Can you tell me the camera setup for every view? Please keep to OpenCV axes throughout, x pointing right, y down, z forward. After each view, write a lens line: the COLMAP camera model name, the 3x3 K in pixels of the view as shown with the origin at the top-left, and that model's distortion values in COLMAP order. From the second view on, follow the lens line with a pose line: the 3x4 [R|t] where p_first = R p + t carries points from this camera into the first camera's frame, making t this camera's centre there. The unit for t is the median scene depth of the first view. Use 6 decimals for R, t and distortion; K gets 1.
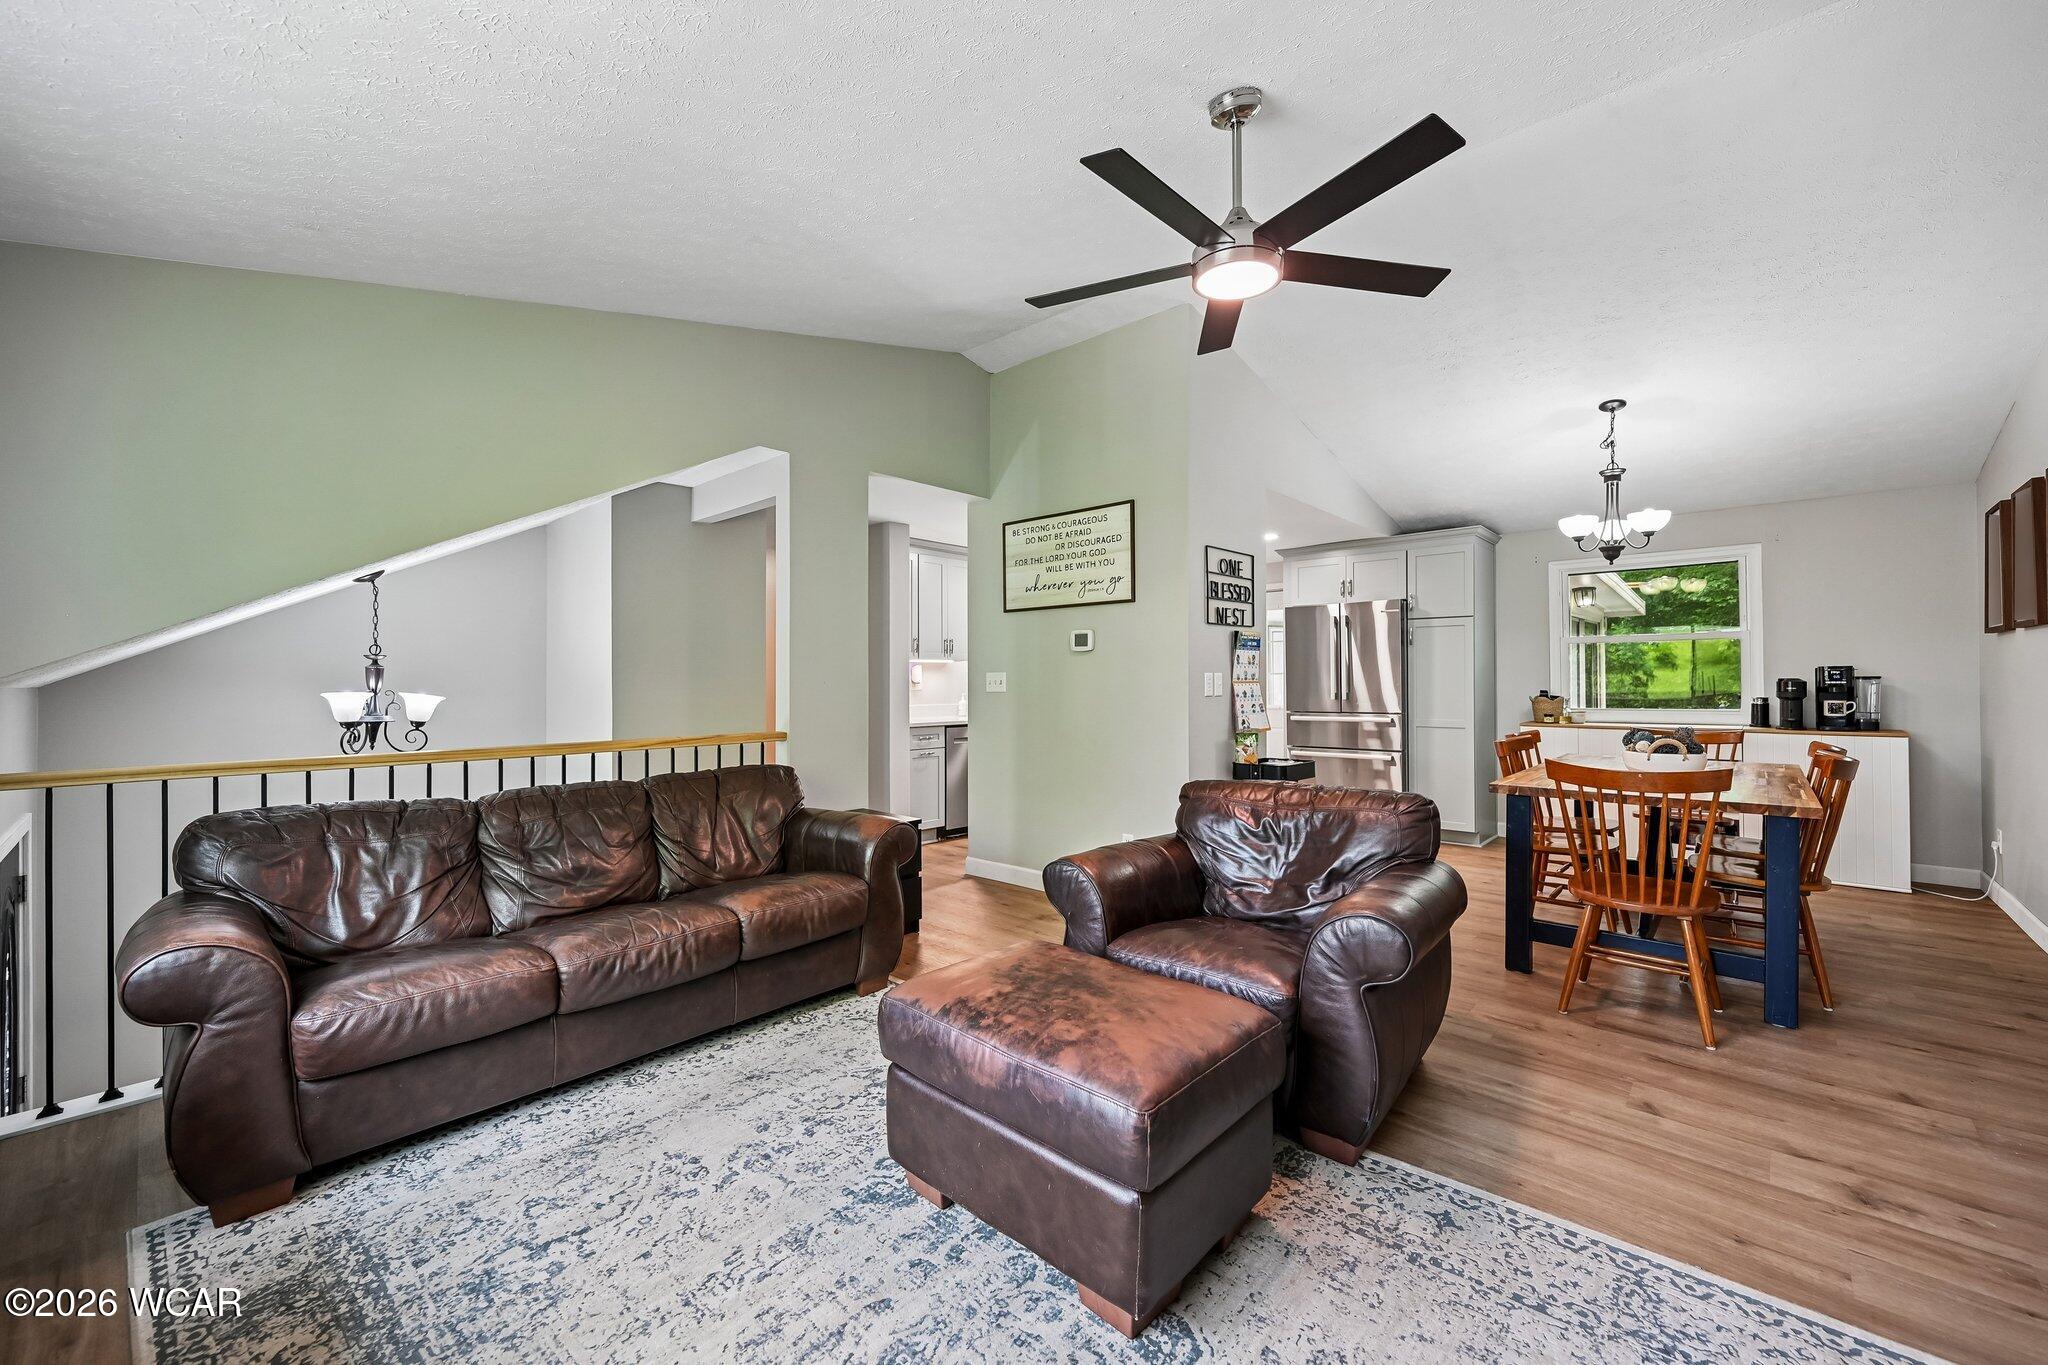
lens RADIAL K [[818.1, 0, 1023.8], [0, 818.1, 676.7], [0, 0, 1]] dist [0.001384, 0.000208]
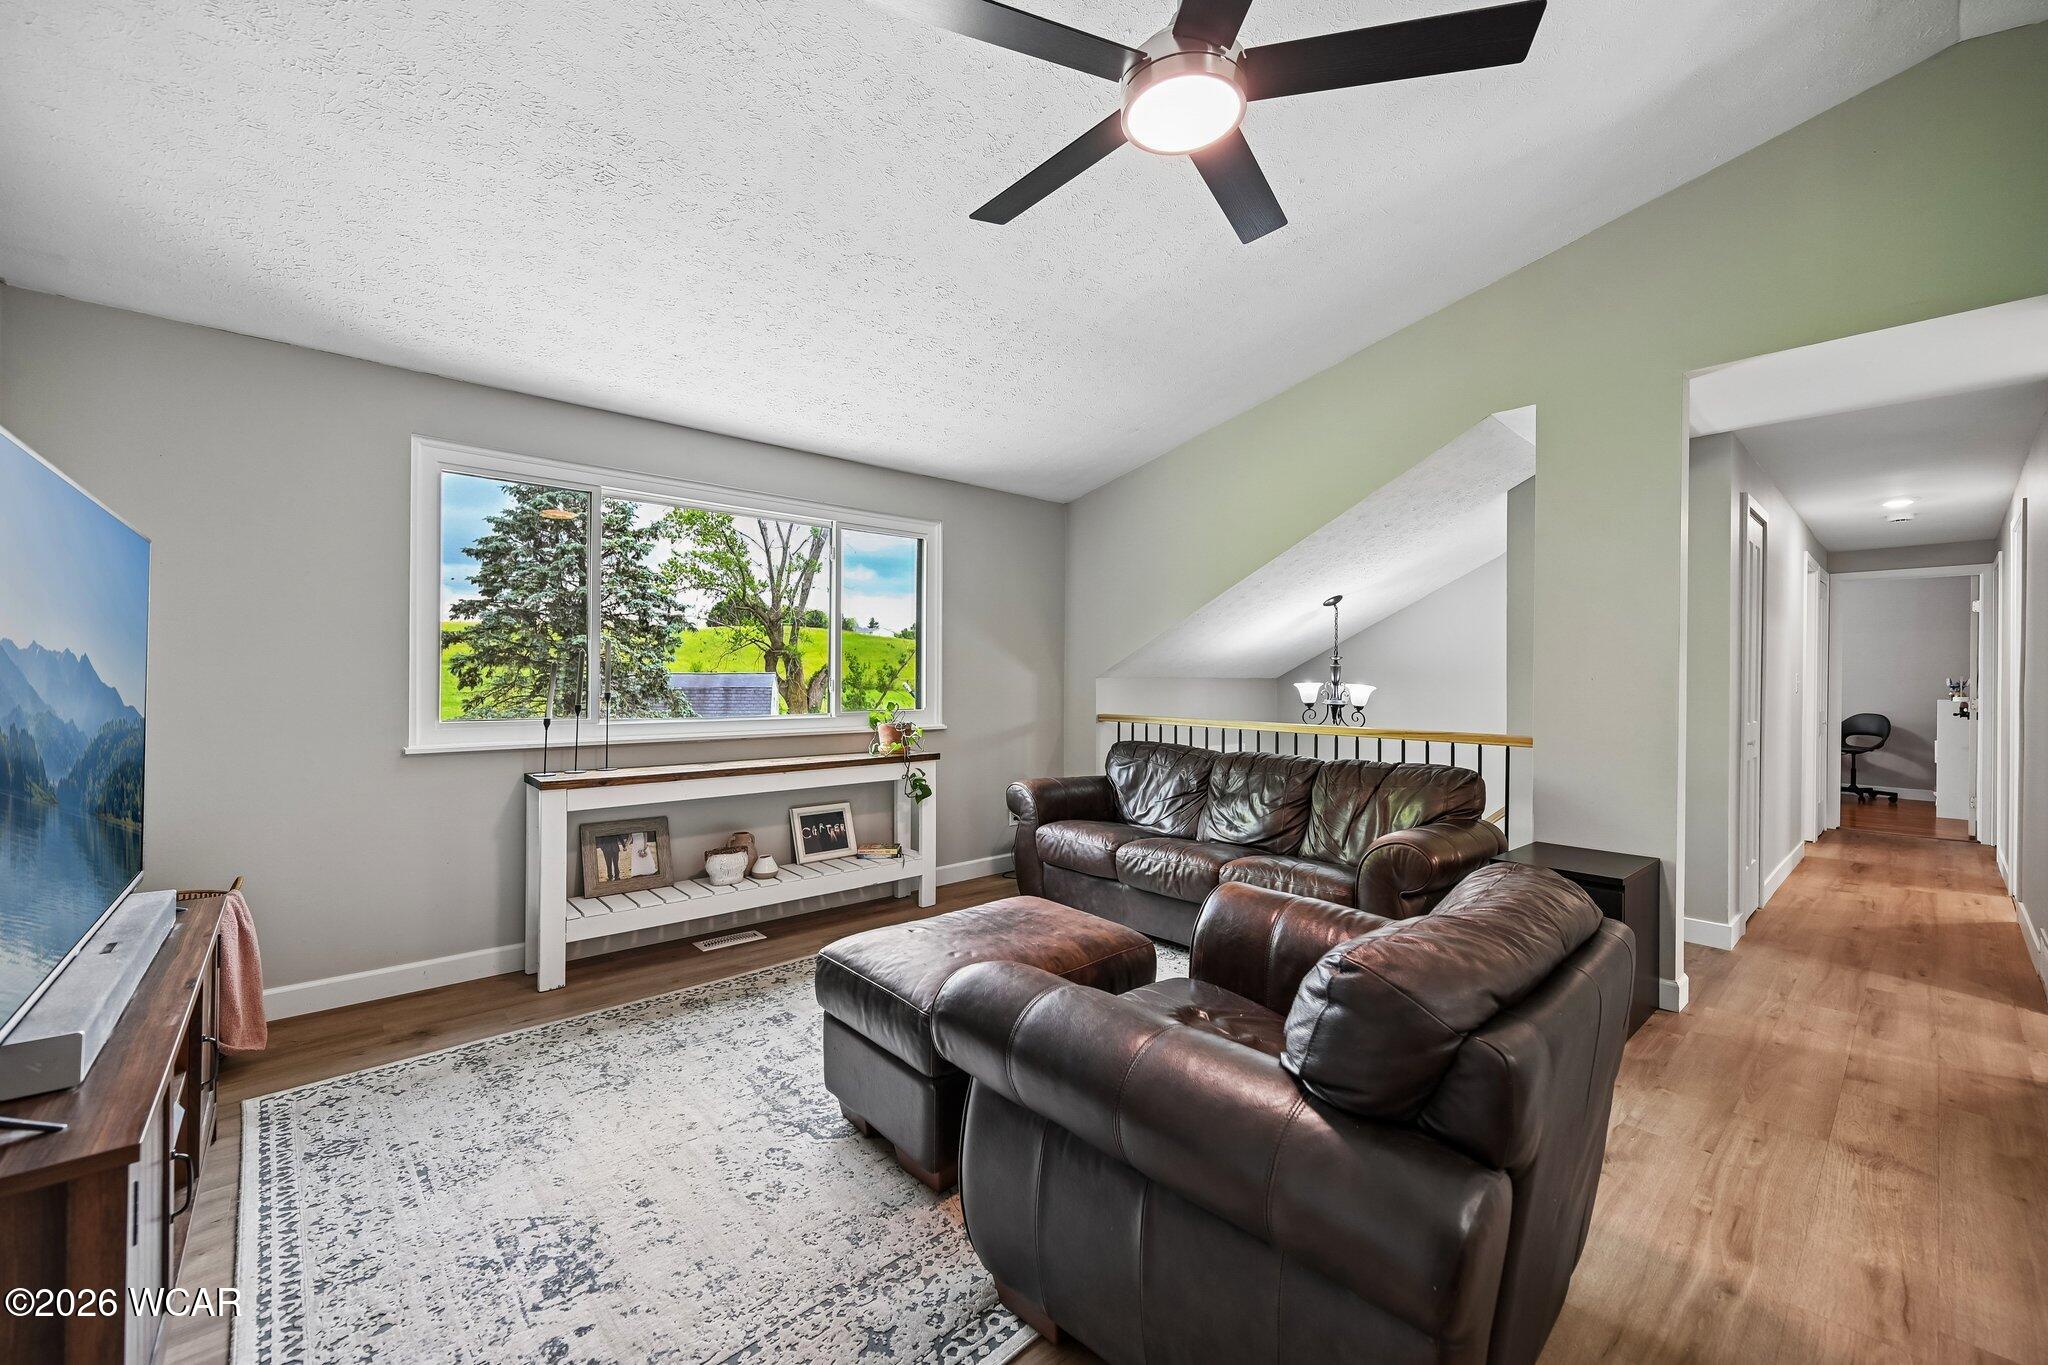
lens RADIAL K [[802.1, 0, 1024.0], [0, 802.1, 682.5], [0, 0, 1]] dist [0.001279, 0.000077]
pose [[-0.104481, 0.010843, -0.994468, 0.999415], [0.000921, 0.999941, 0.010806, 0.002819], [0.994526, 0.000213, -0.104485, 0.956754]]
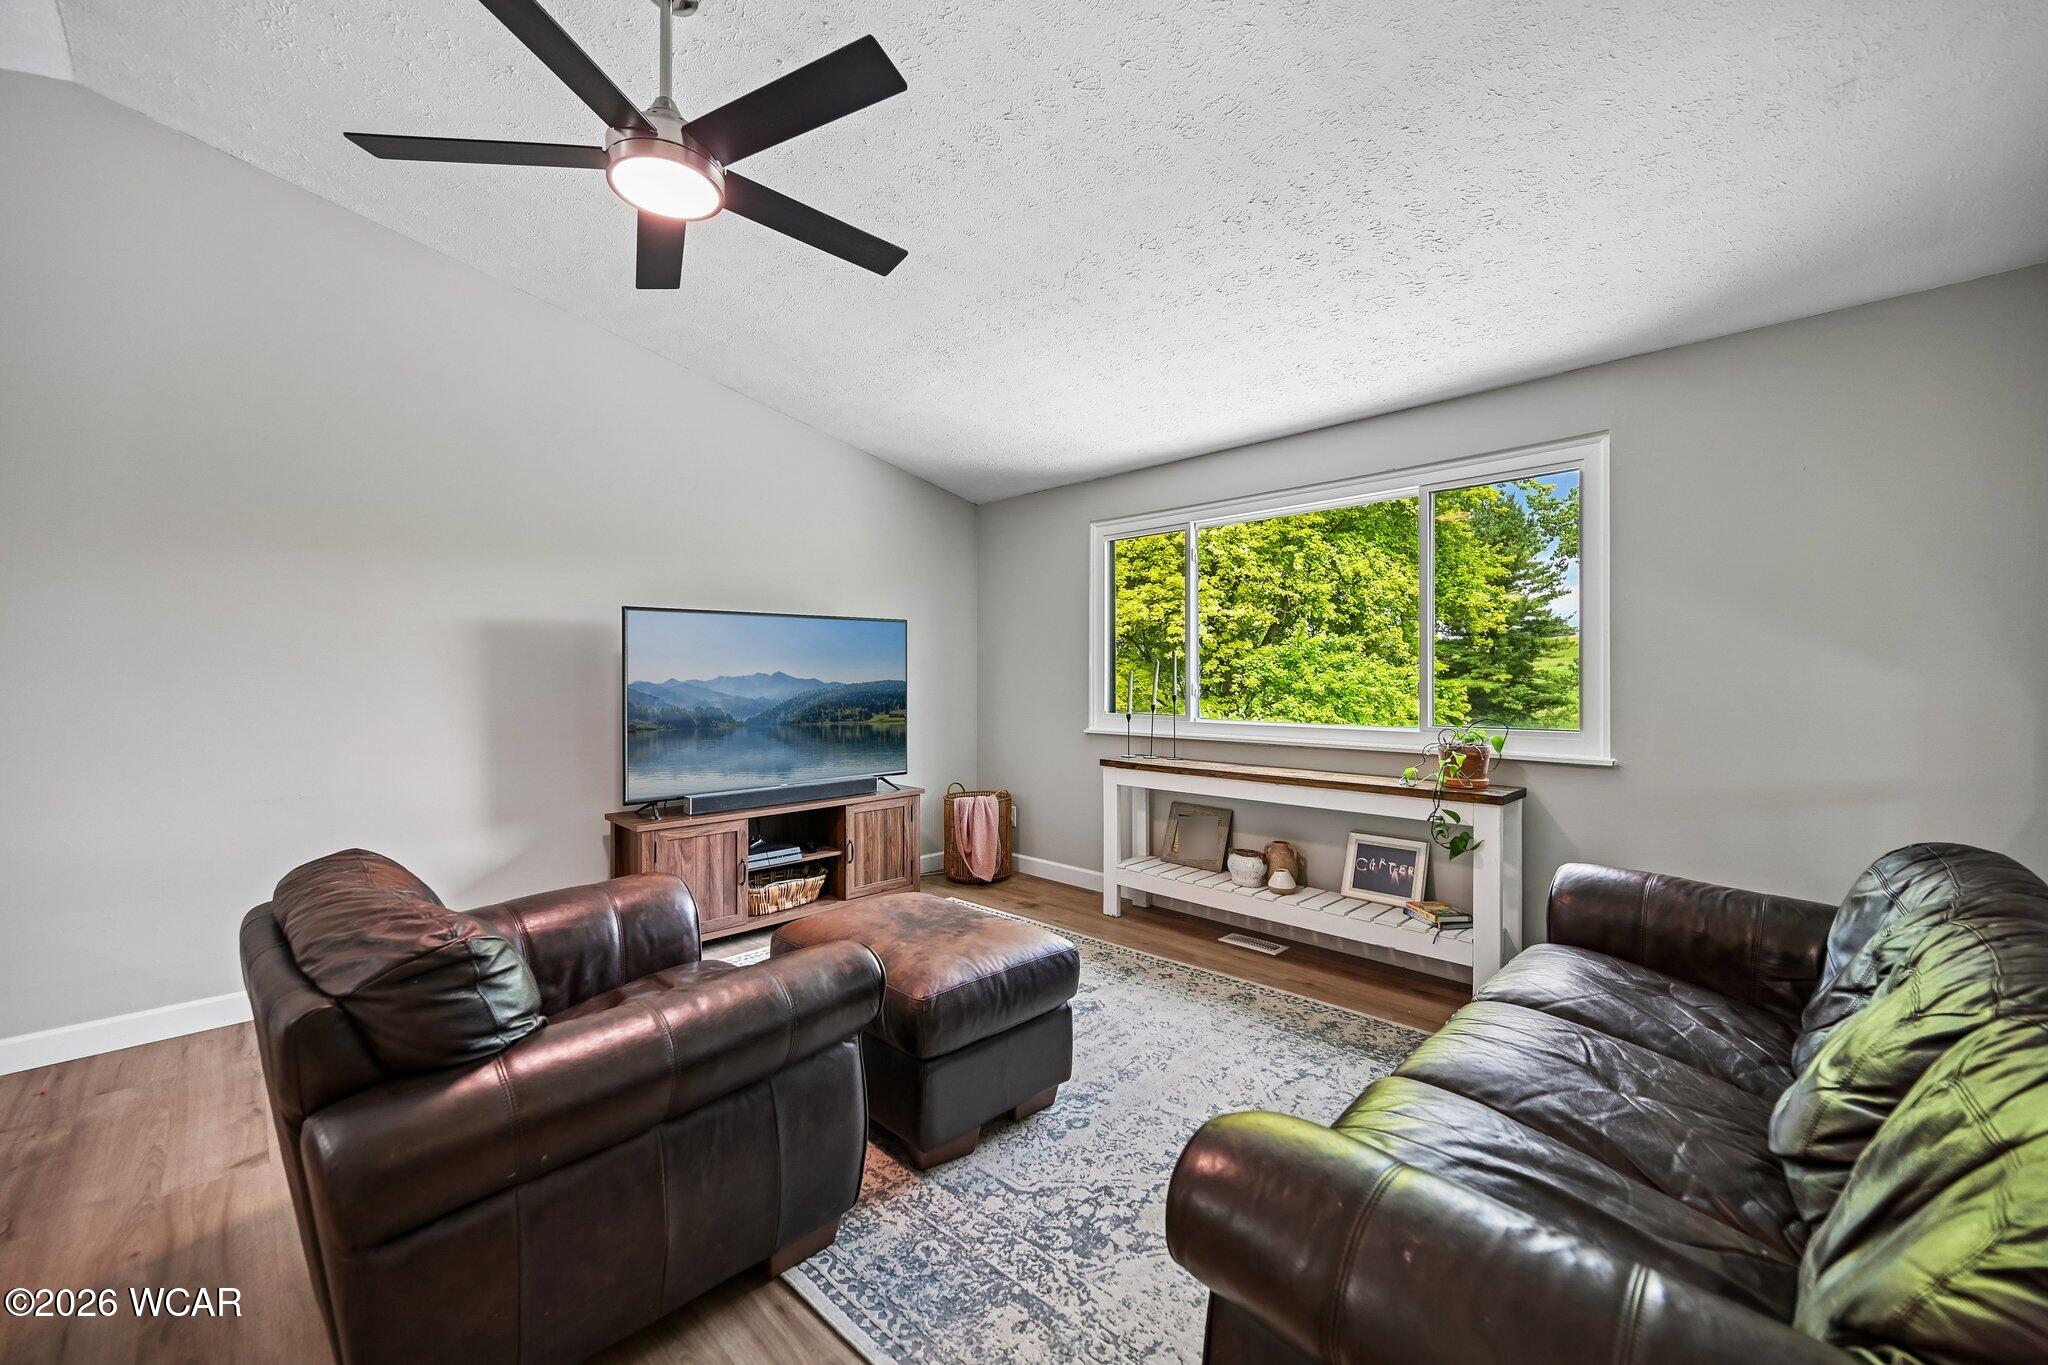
lens RADIAL K [[802.1, 0, 1024.0], [0, 802.1, 682.5], [0, 0, 1]] dist [0.001279, 0.000077]
pose [[-0.998807, 0.007678, 0.048221, -0.131728], [0.007561, 0.999968, -0.002612, 0.010042], [-0.048239, -0.002244, -0.998833, 1.826447]]
